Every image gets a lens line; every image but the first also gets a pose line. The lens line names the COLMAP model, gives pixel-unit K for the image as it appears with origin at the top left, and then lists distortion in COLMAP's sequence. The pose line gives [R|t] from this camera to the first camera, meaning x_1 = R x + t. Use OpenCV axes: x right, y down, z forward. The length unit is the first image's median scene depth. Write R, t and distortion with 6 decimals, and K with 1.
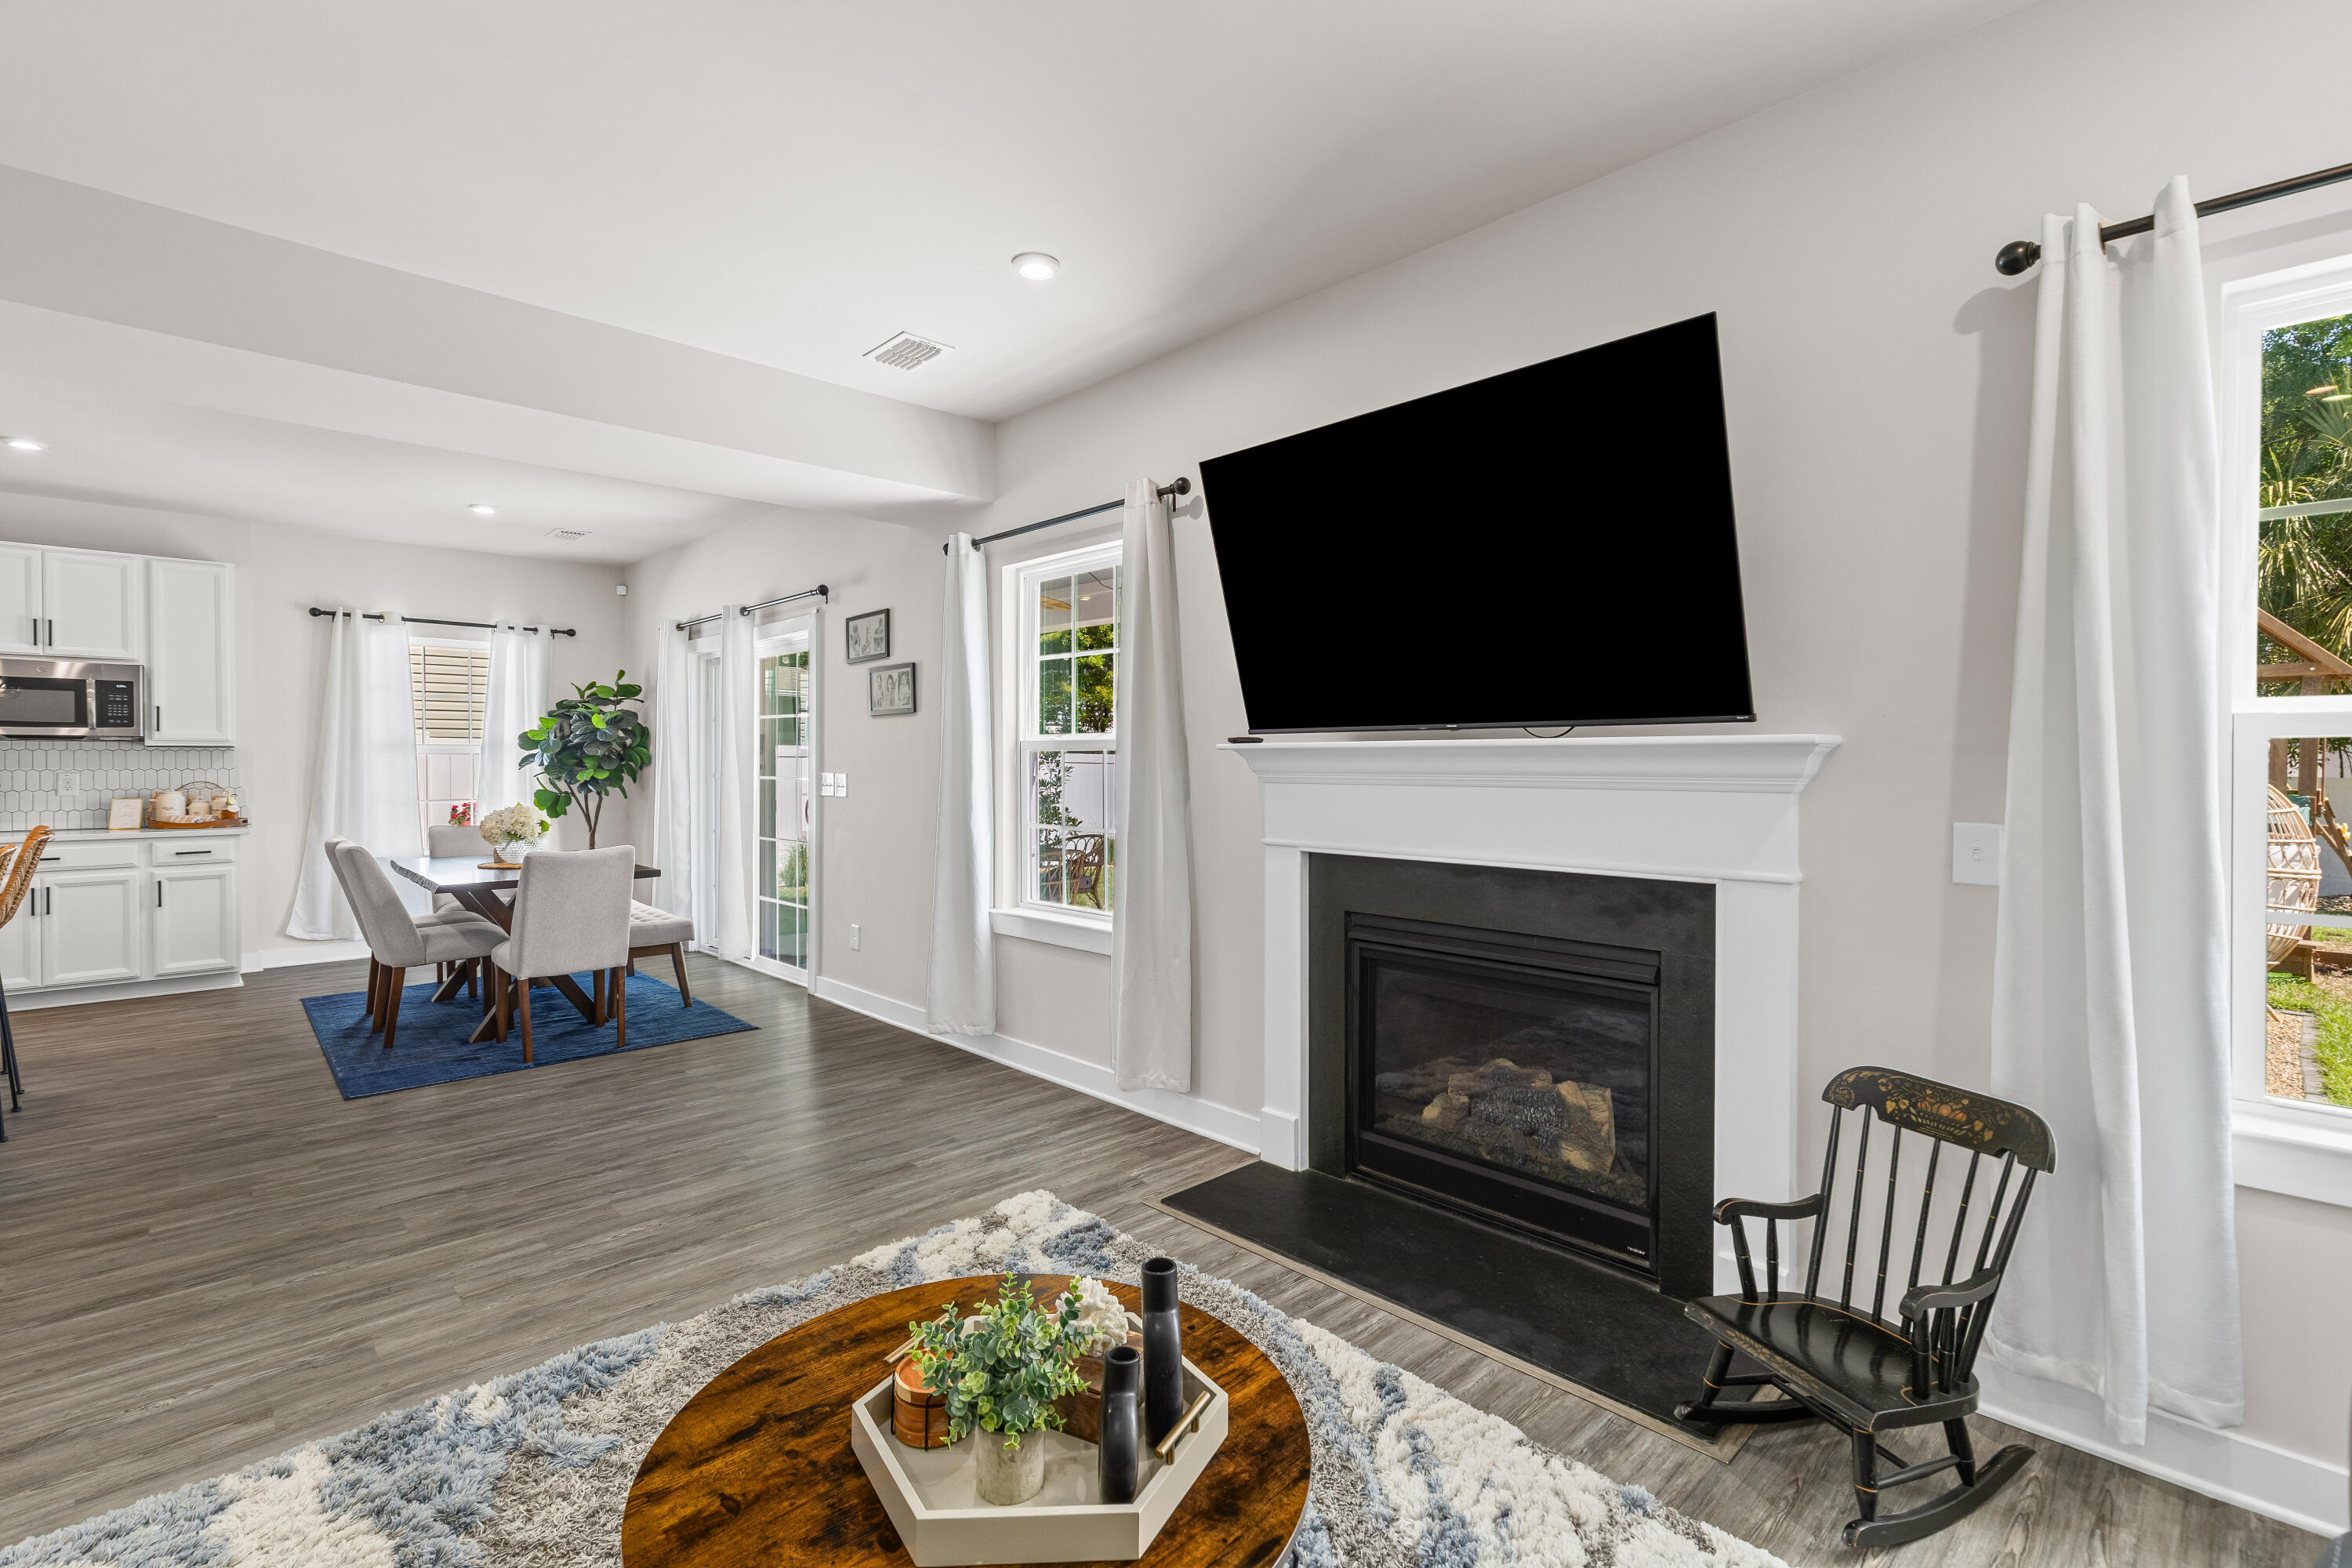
lens RADIAL K [[1042.6, 0, 1176.0], [0, 1042.6, 784.0], [0, 0, 1]] dist [0.001416, 0.001105]
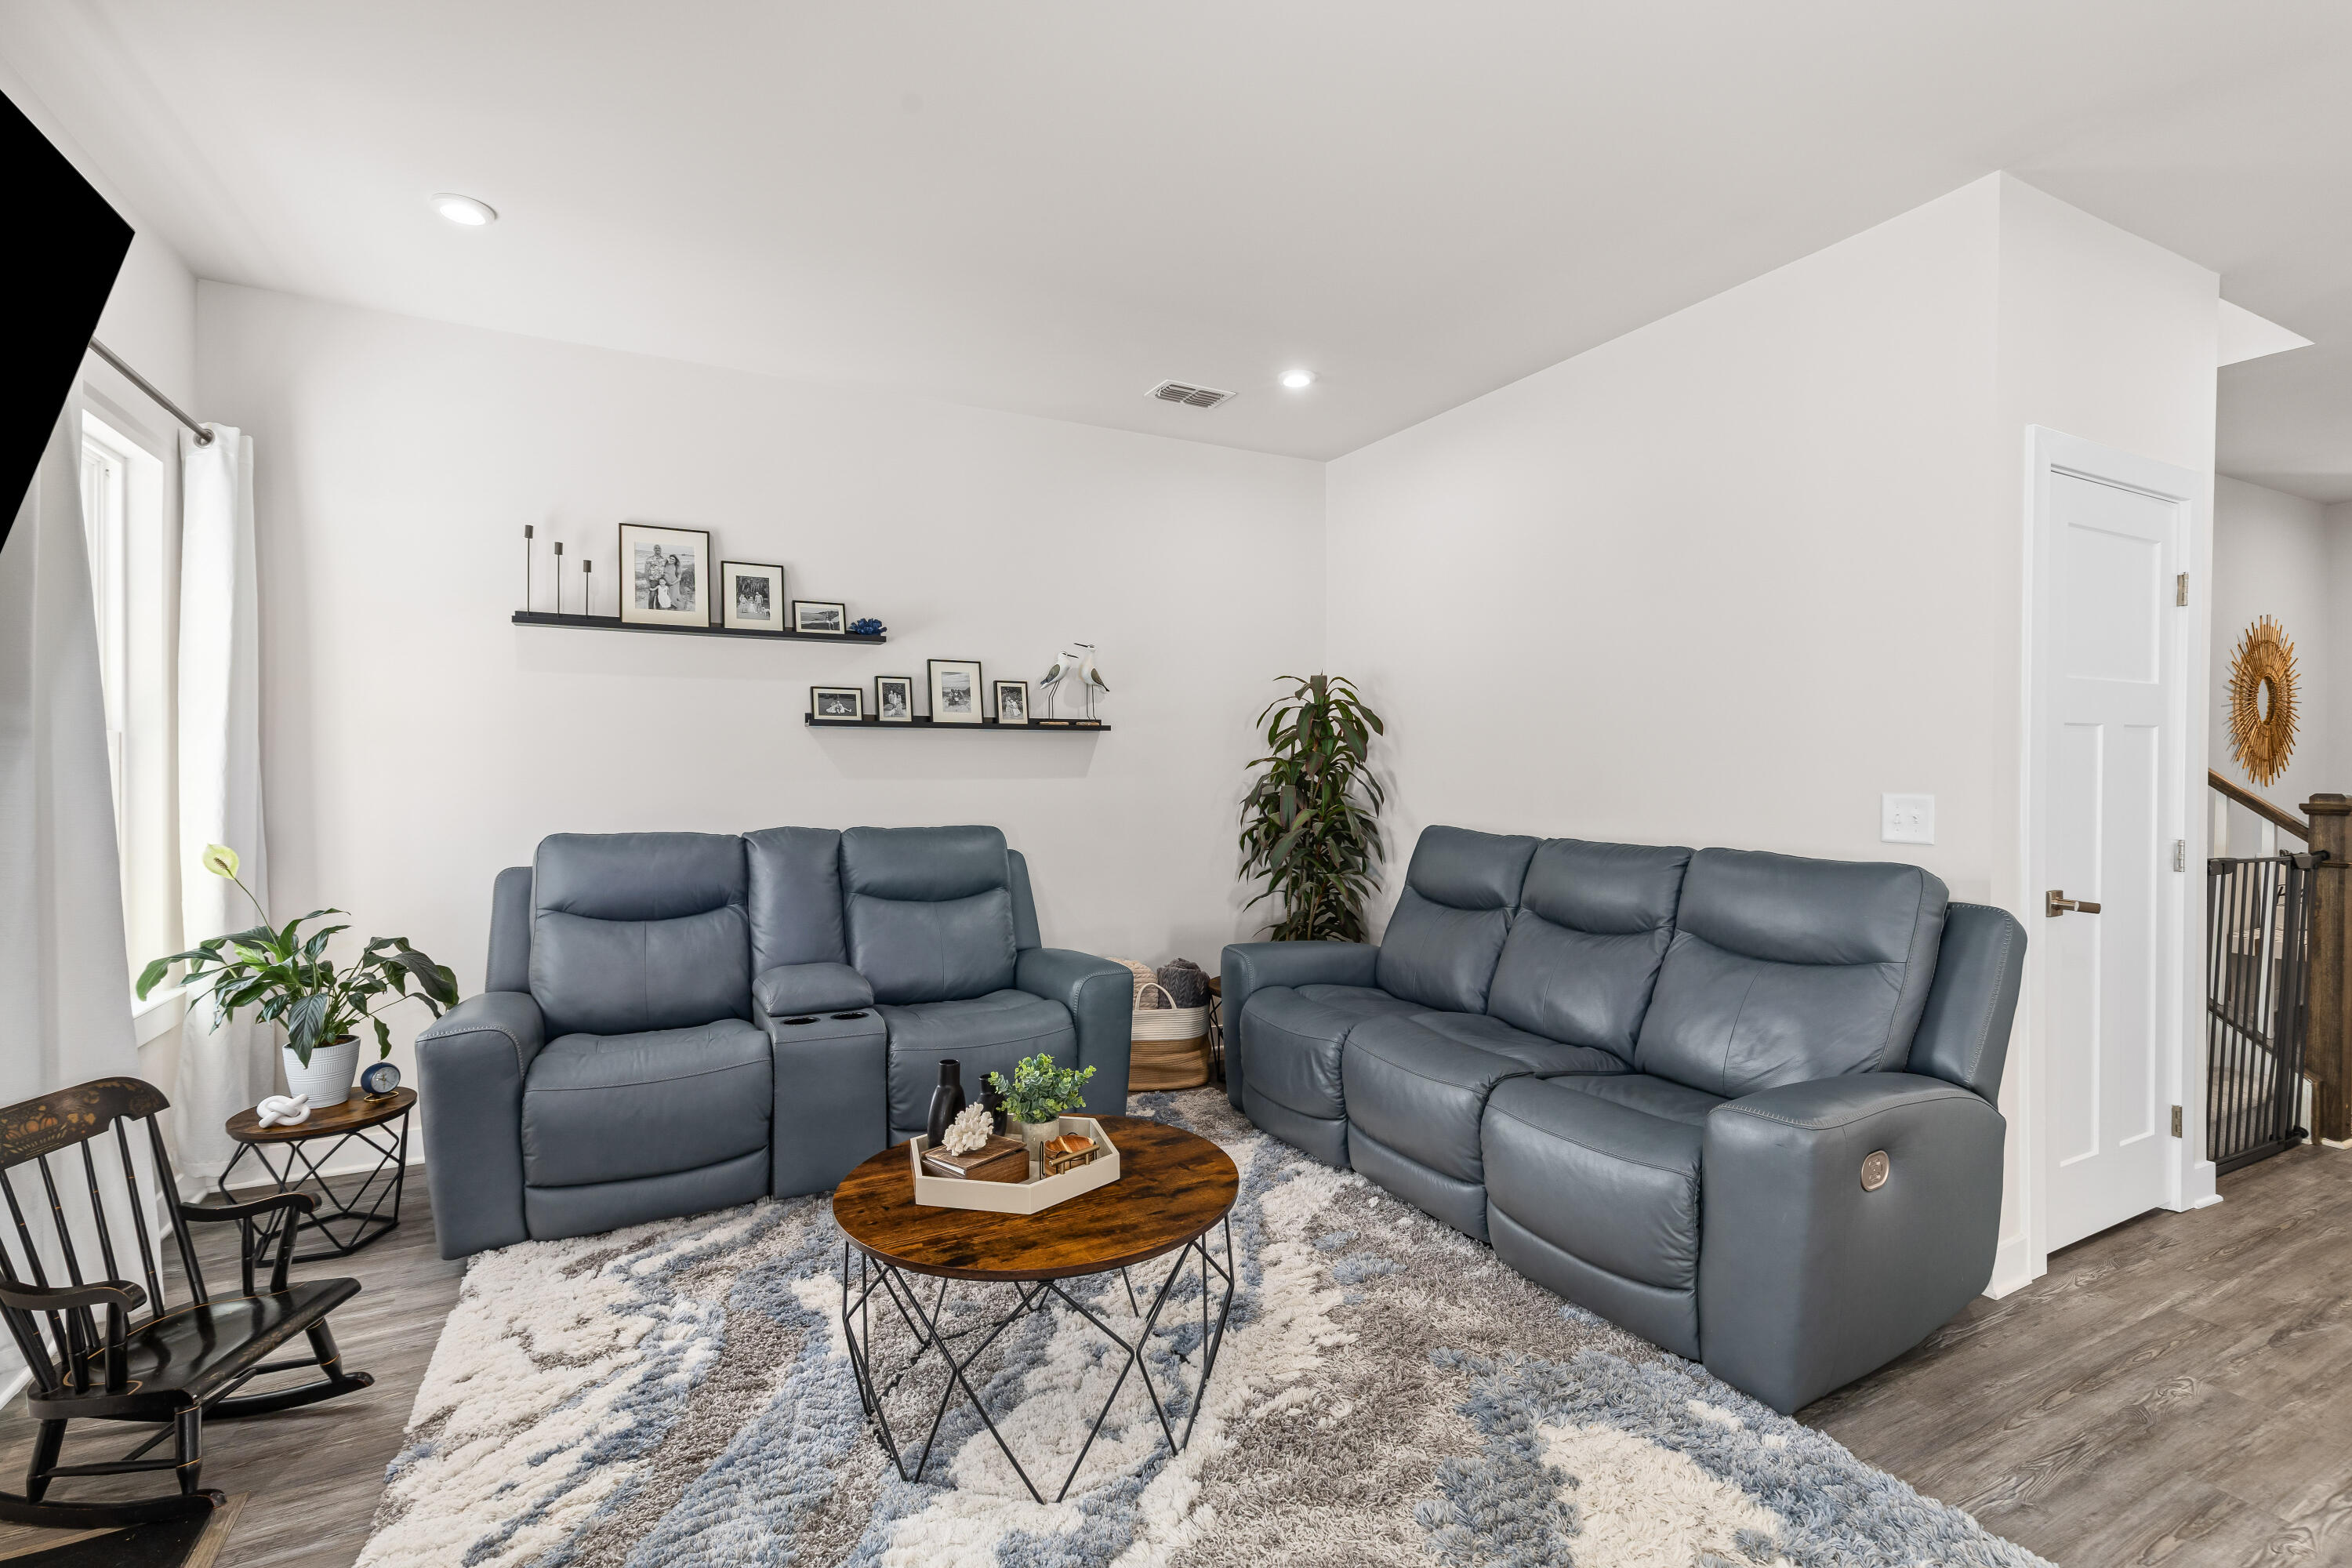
lens RADIAL K [[1060.8, 0, 1190.1], [0, 1060.8, 765.7], [0, 0, 1]] dist [0.002700, -0.000072]
pose [[-0.958841, -0.008762, 0.283809, -0.189255], [-0.002506, 0.999746, 0.022400, -0.014564], [-0.283933, 0.020767, -0.958619, 0.547147]]
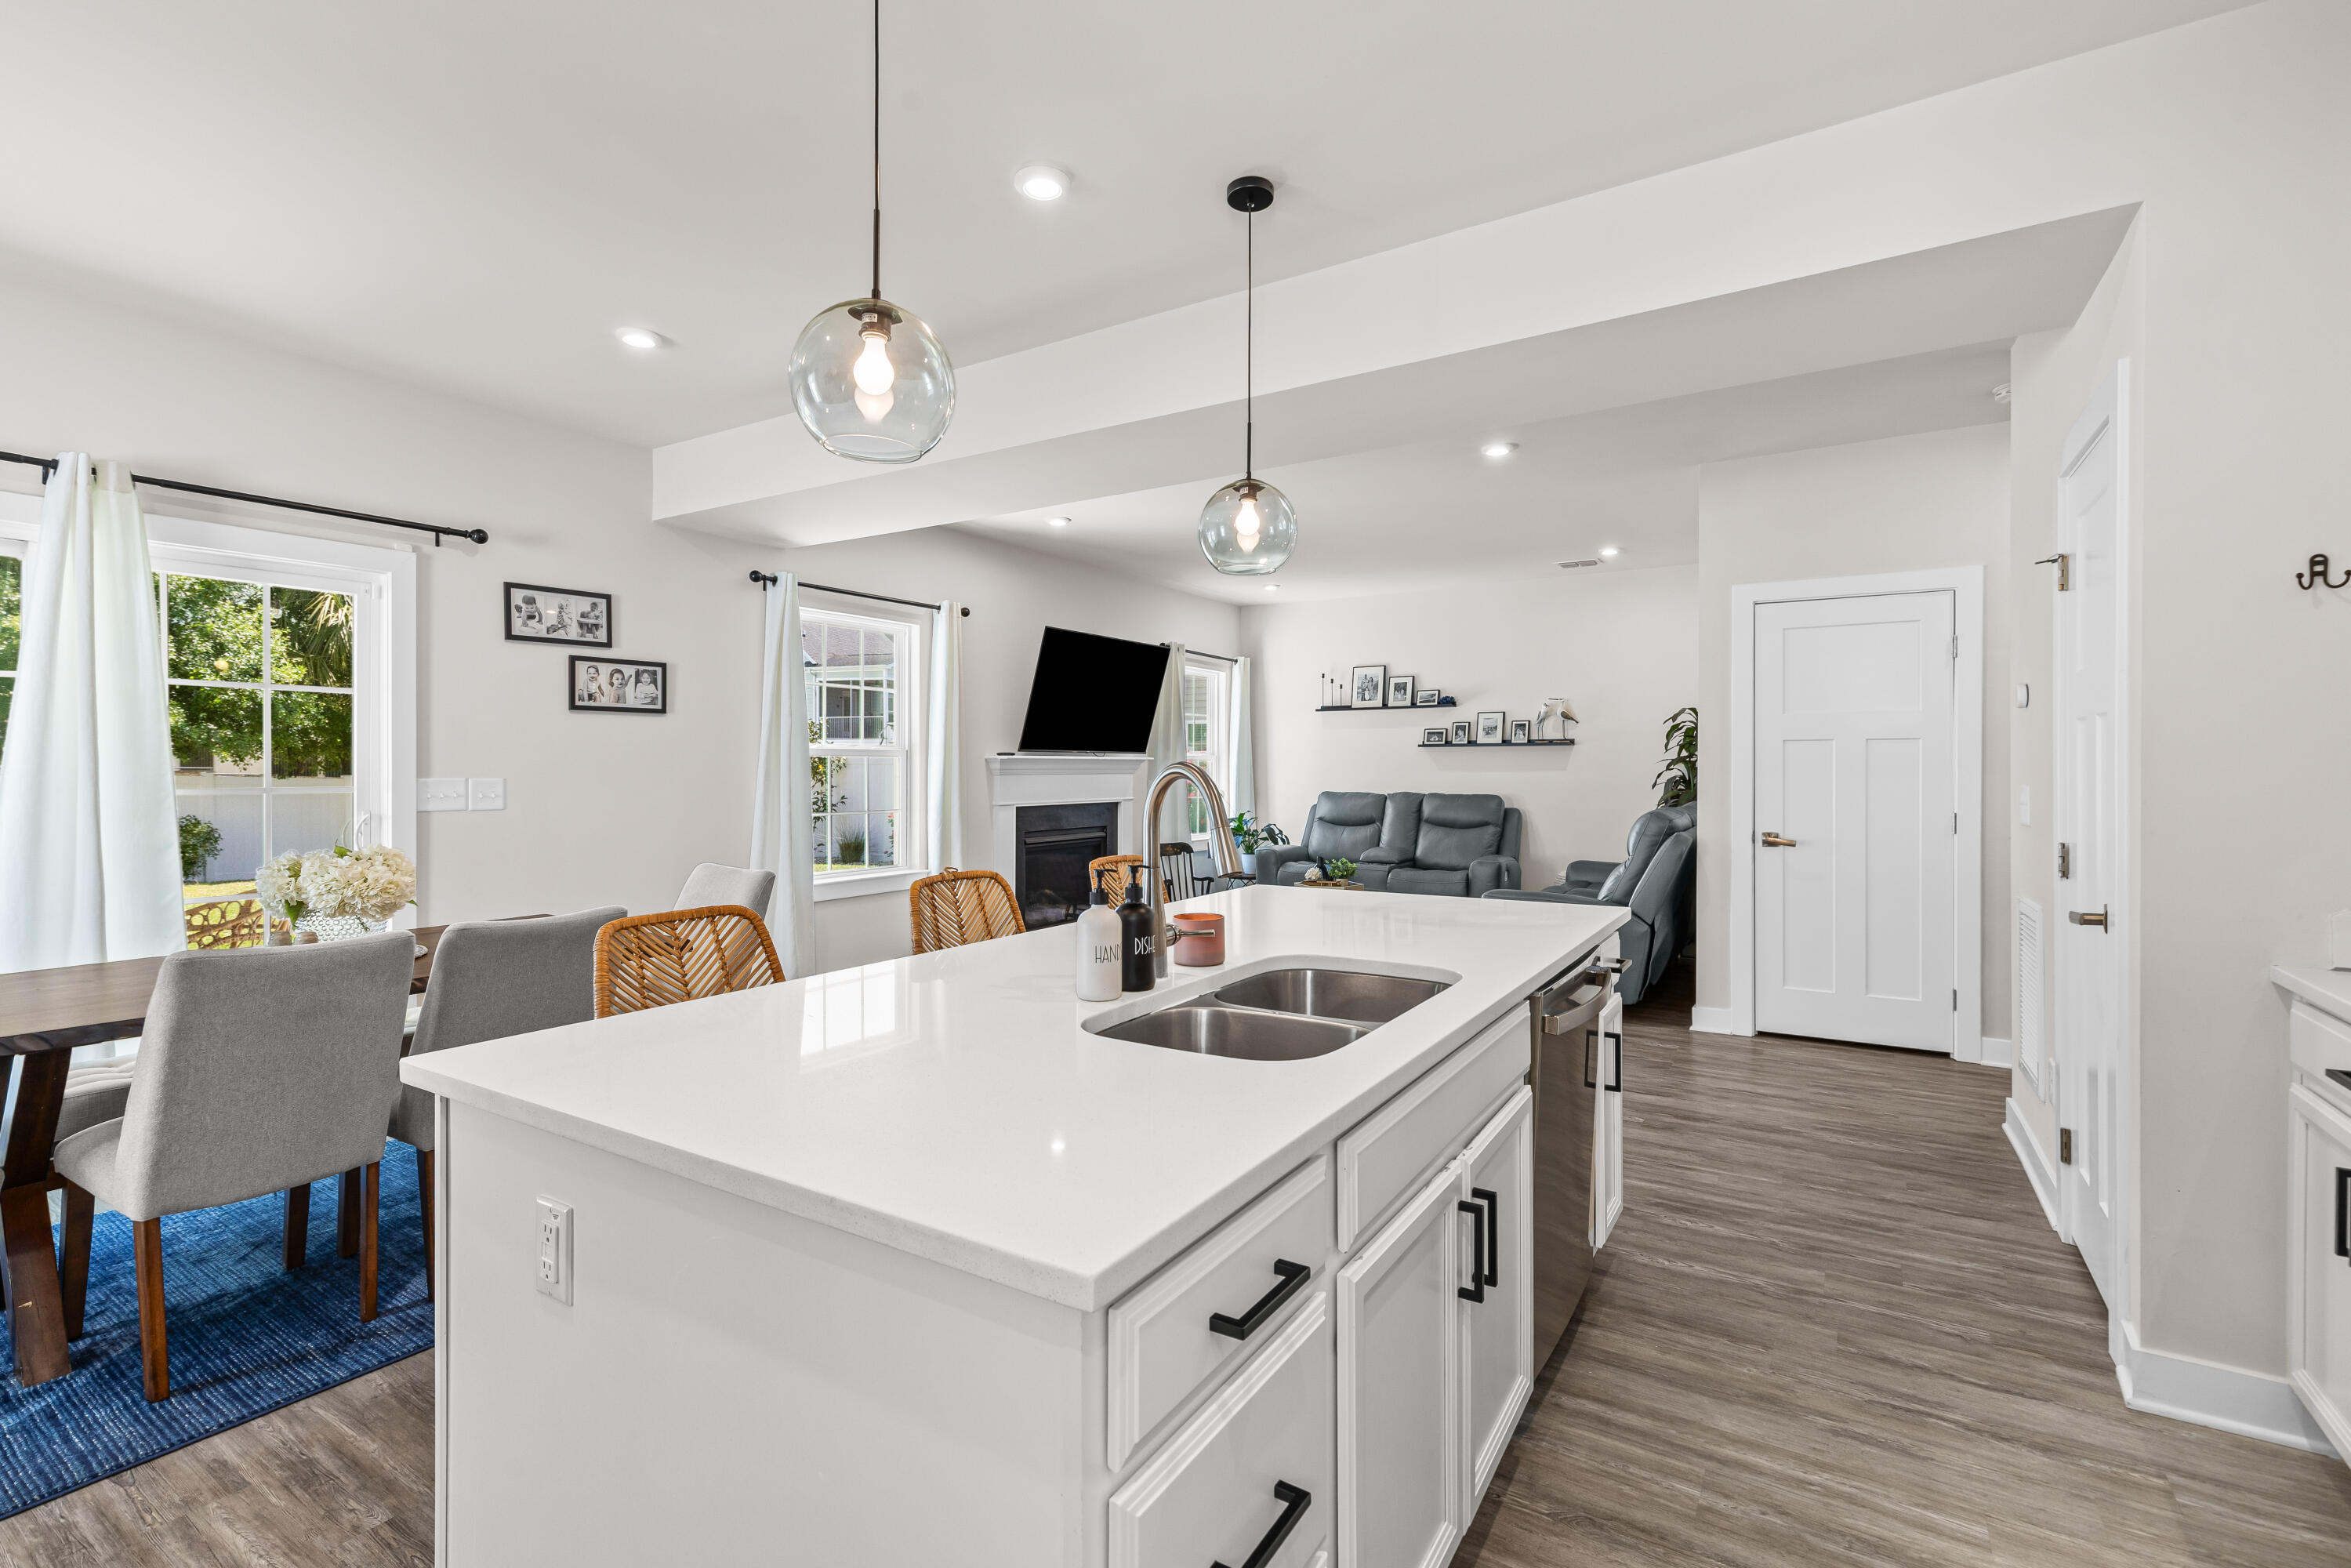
lens RADIAL K [[1060.4, 0, 1189.6], [0, 1060.4, 765.7], [0, 0, 1]] dist [0.002700, -0.000072]
pose [[-0.237446, -0.001069, 0.971400, -1.127314], [0.019334, 0.999796, 0.005827, -0.012972], [-0.971208, 0.020165, -0.237376, 0.639231]]
